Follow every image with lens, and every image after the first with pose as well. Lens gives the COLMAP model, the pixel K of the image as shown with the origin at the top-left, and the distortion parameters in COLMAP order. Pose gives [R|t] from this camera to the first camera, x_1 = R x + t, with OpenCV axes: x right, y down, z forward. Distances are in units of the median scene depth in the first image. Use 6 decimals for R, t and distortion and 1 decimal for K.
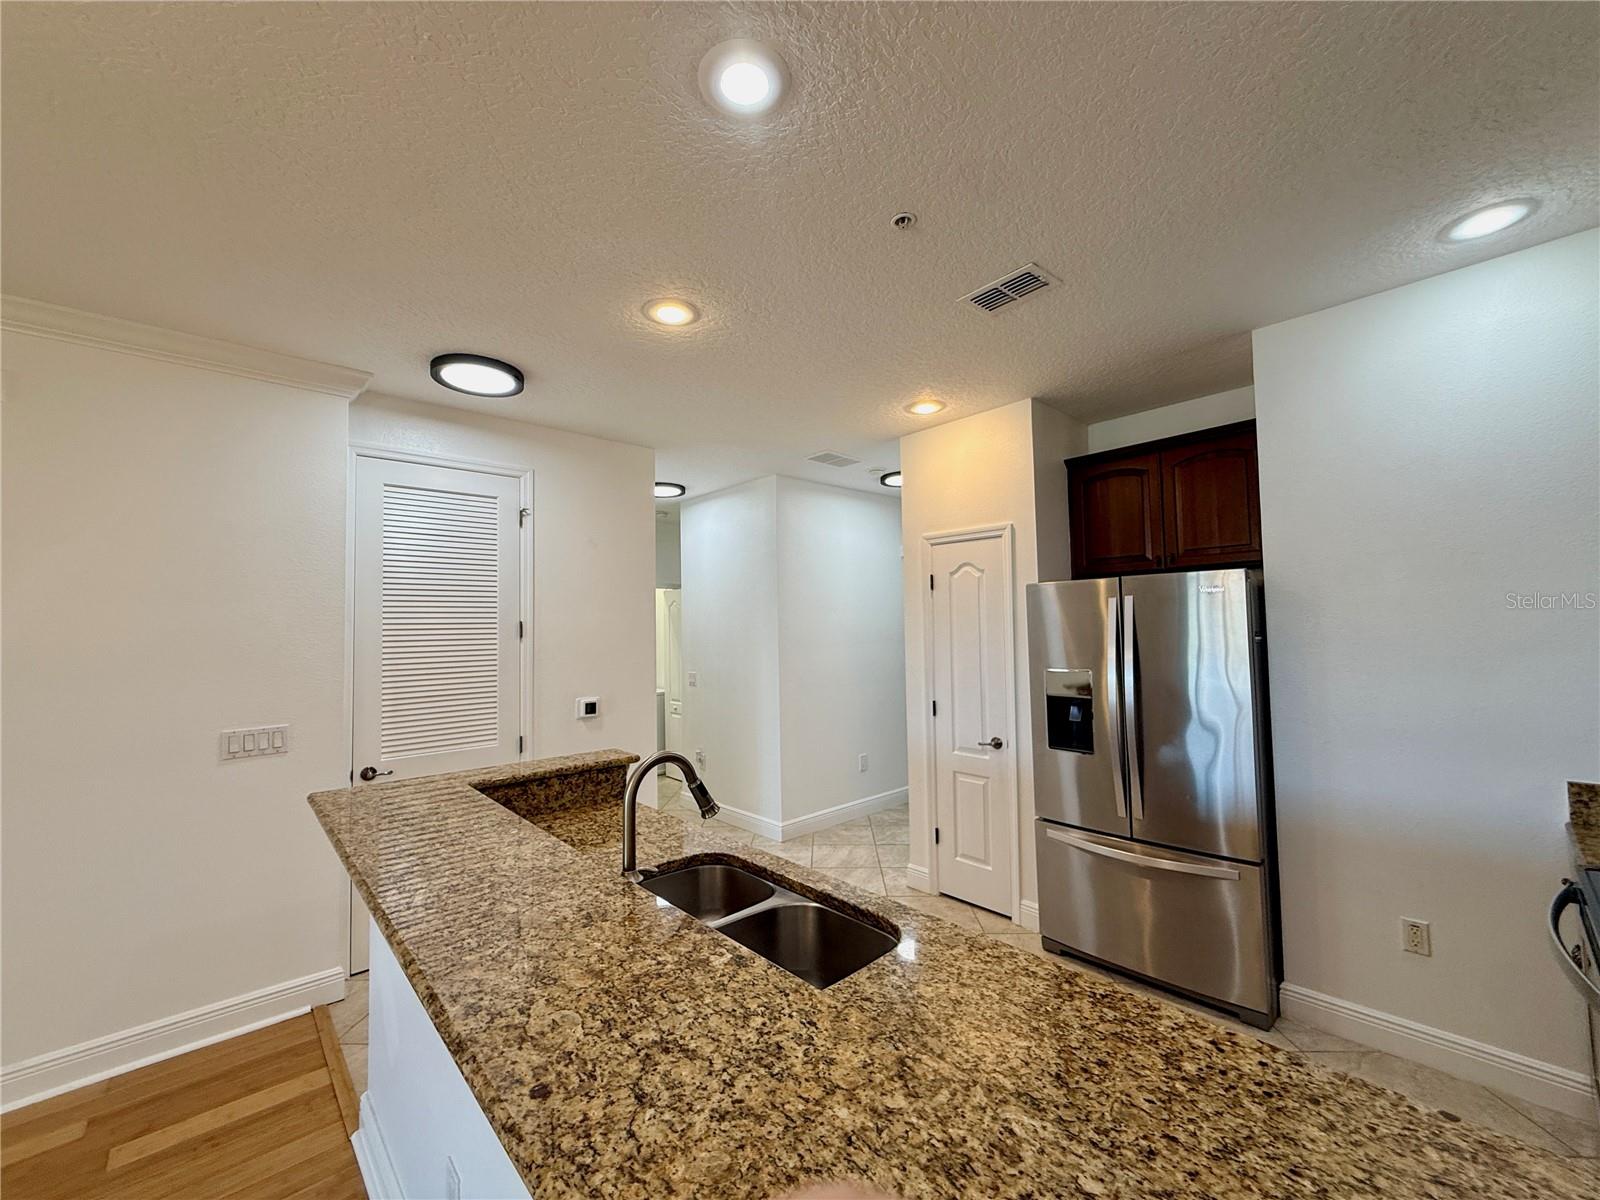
lens RADIAL K [[636.8, 0, 802.8], [0, 636.8, 601.7], [0, 0, 1]] dist [-0.003850, 0.001667]
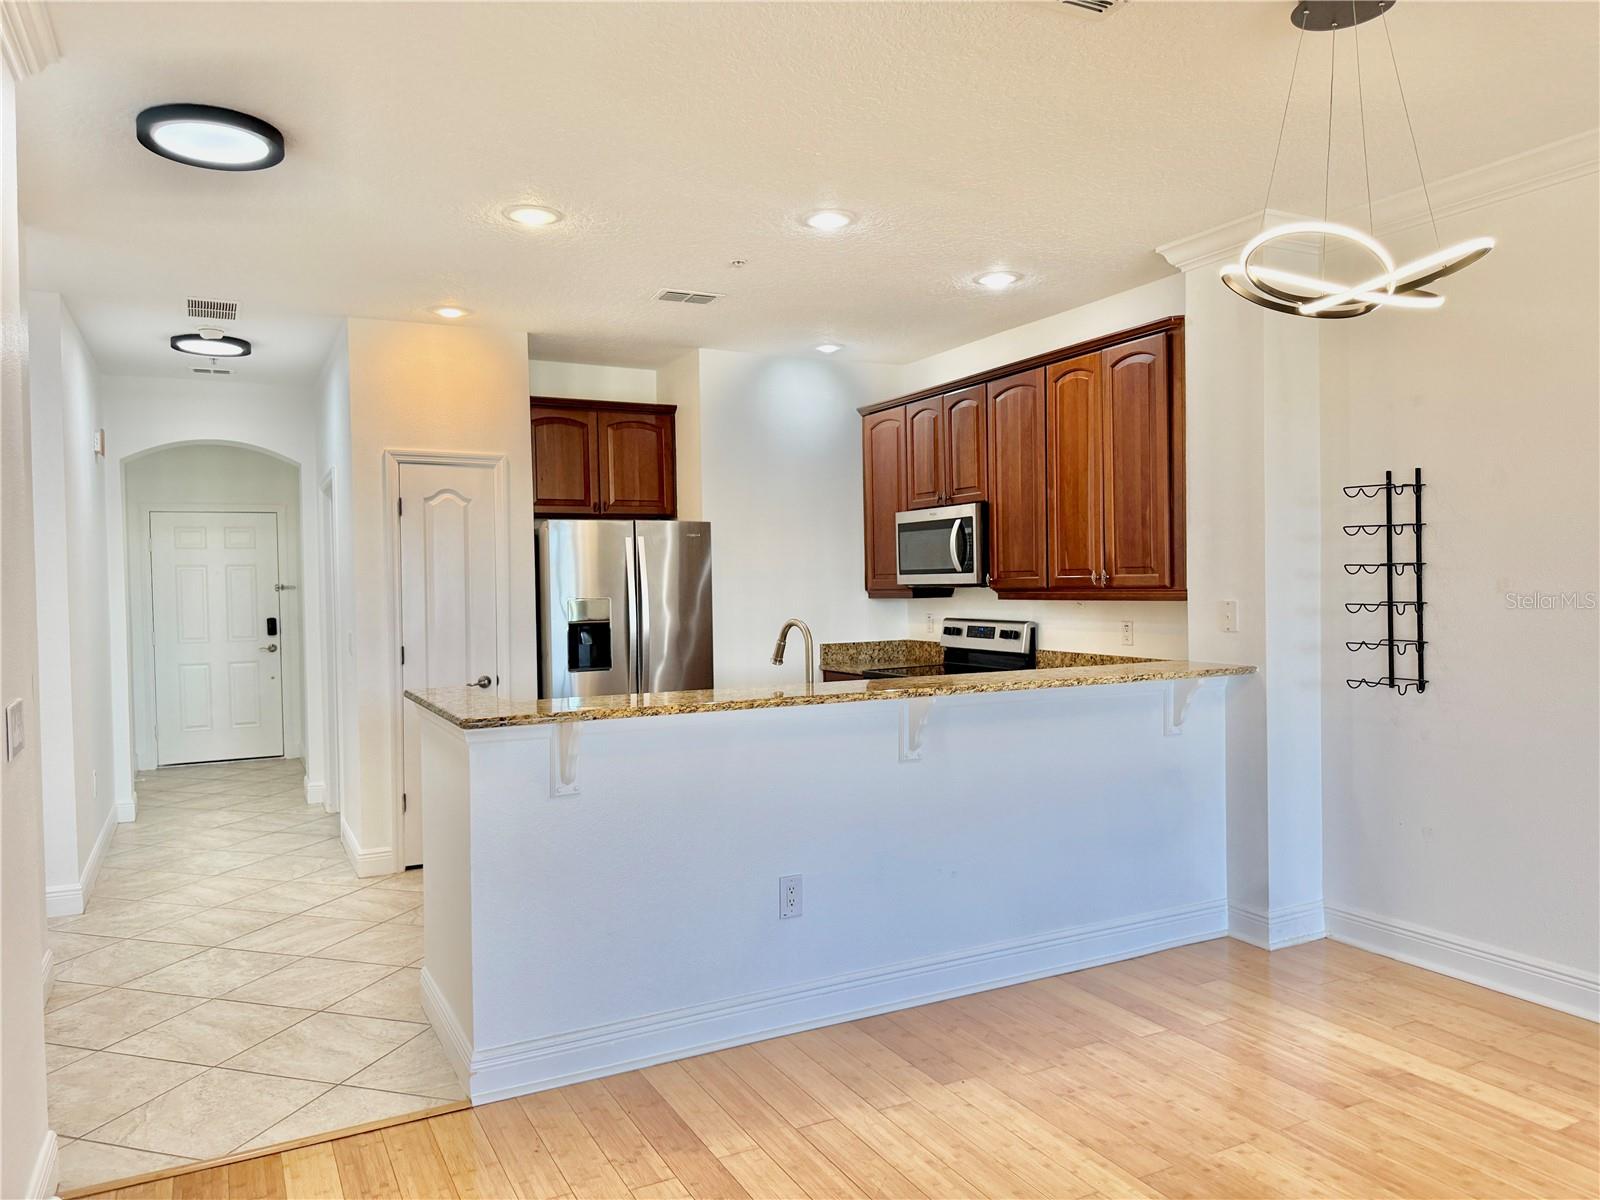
lens RADIAL K [[1126.4, 0, 799.4], [0, 1126.4, 588.6], [0, 0, 1]] dist [0.033162, -0.041602]
pose [[0.288307, 0.013394, 0.957444, -1.153574], [-0.027396, 0.999608, -0.005735, 0.076135], [-0.957146, -0.024577, 0.288561, 0.056989]]
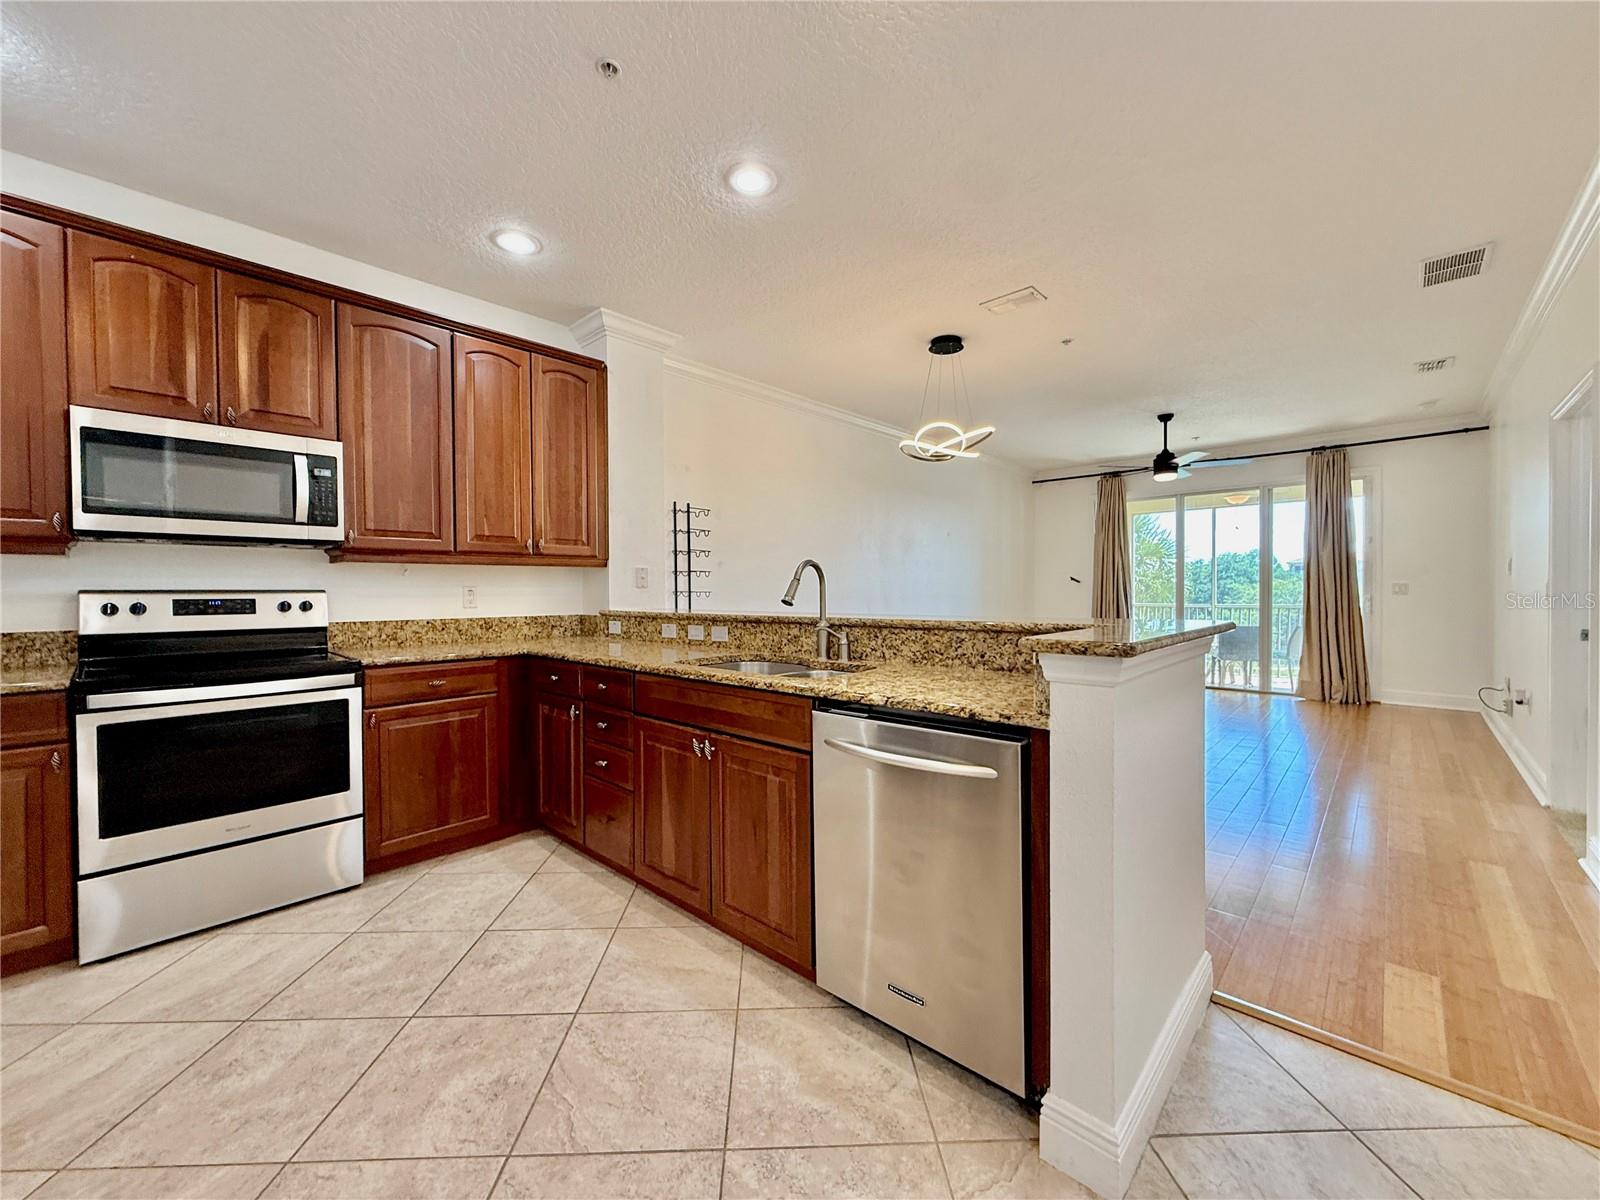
lens RADIAL K [[636.8, 0, 797.6], [0, 636.8, 600.6], [0, 0, 1]] dist [-0.003850, 0.001667]
pose [[-0.998233, 0.033810, -0.048872, -0.028099], [0.034906, 0.999154, -0.021745, 0.158262], [0.048096, -0.023413, -0.998568, 1.050696]]
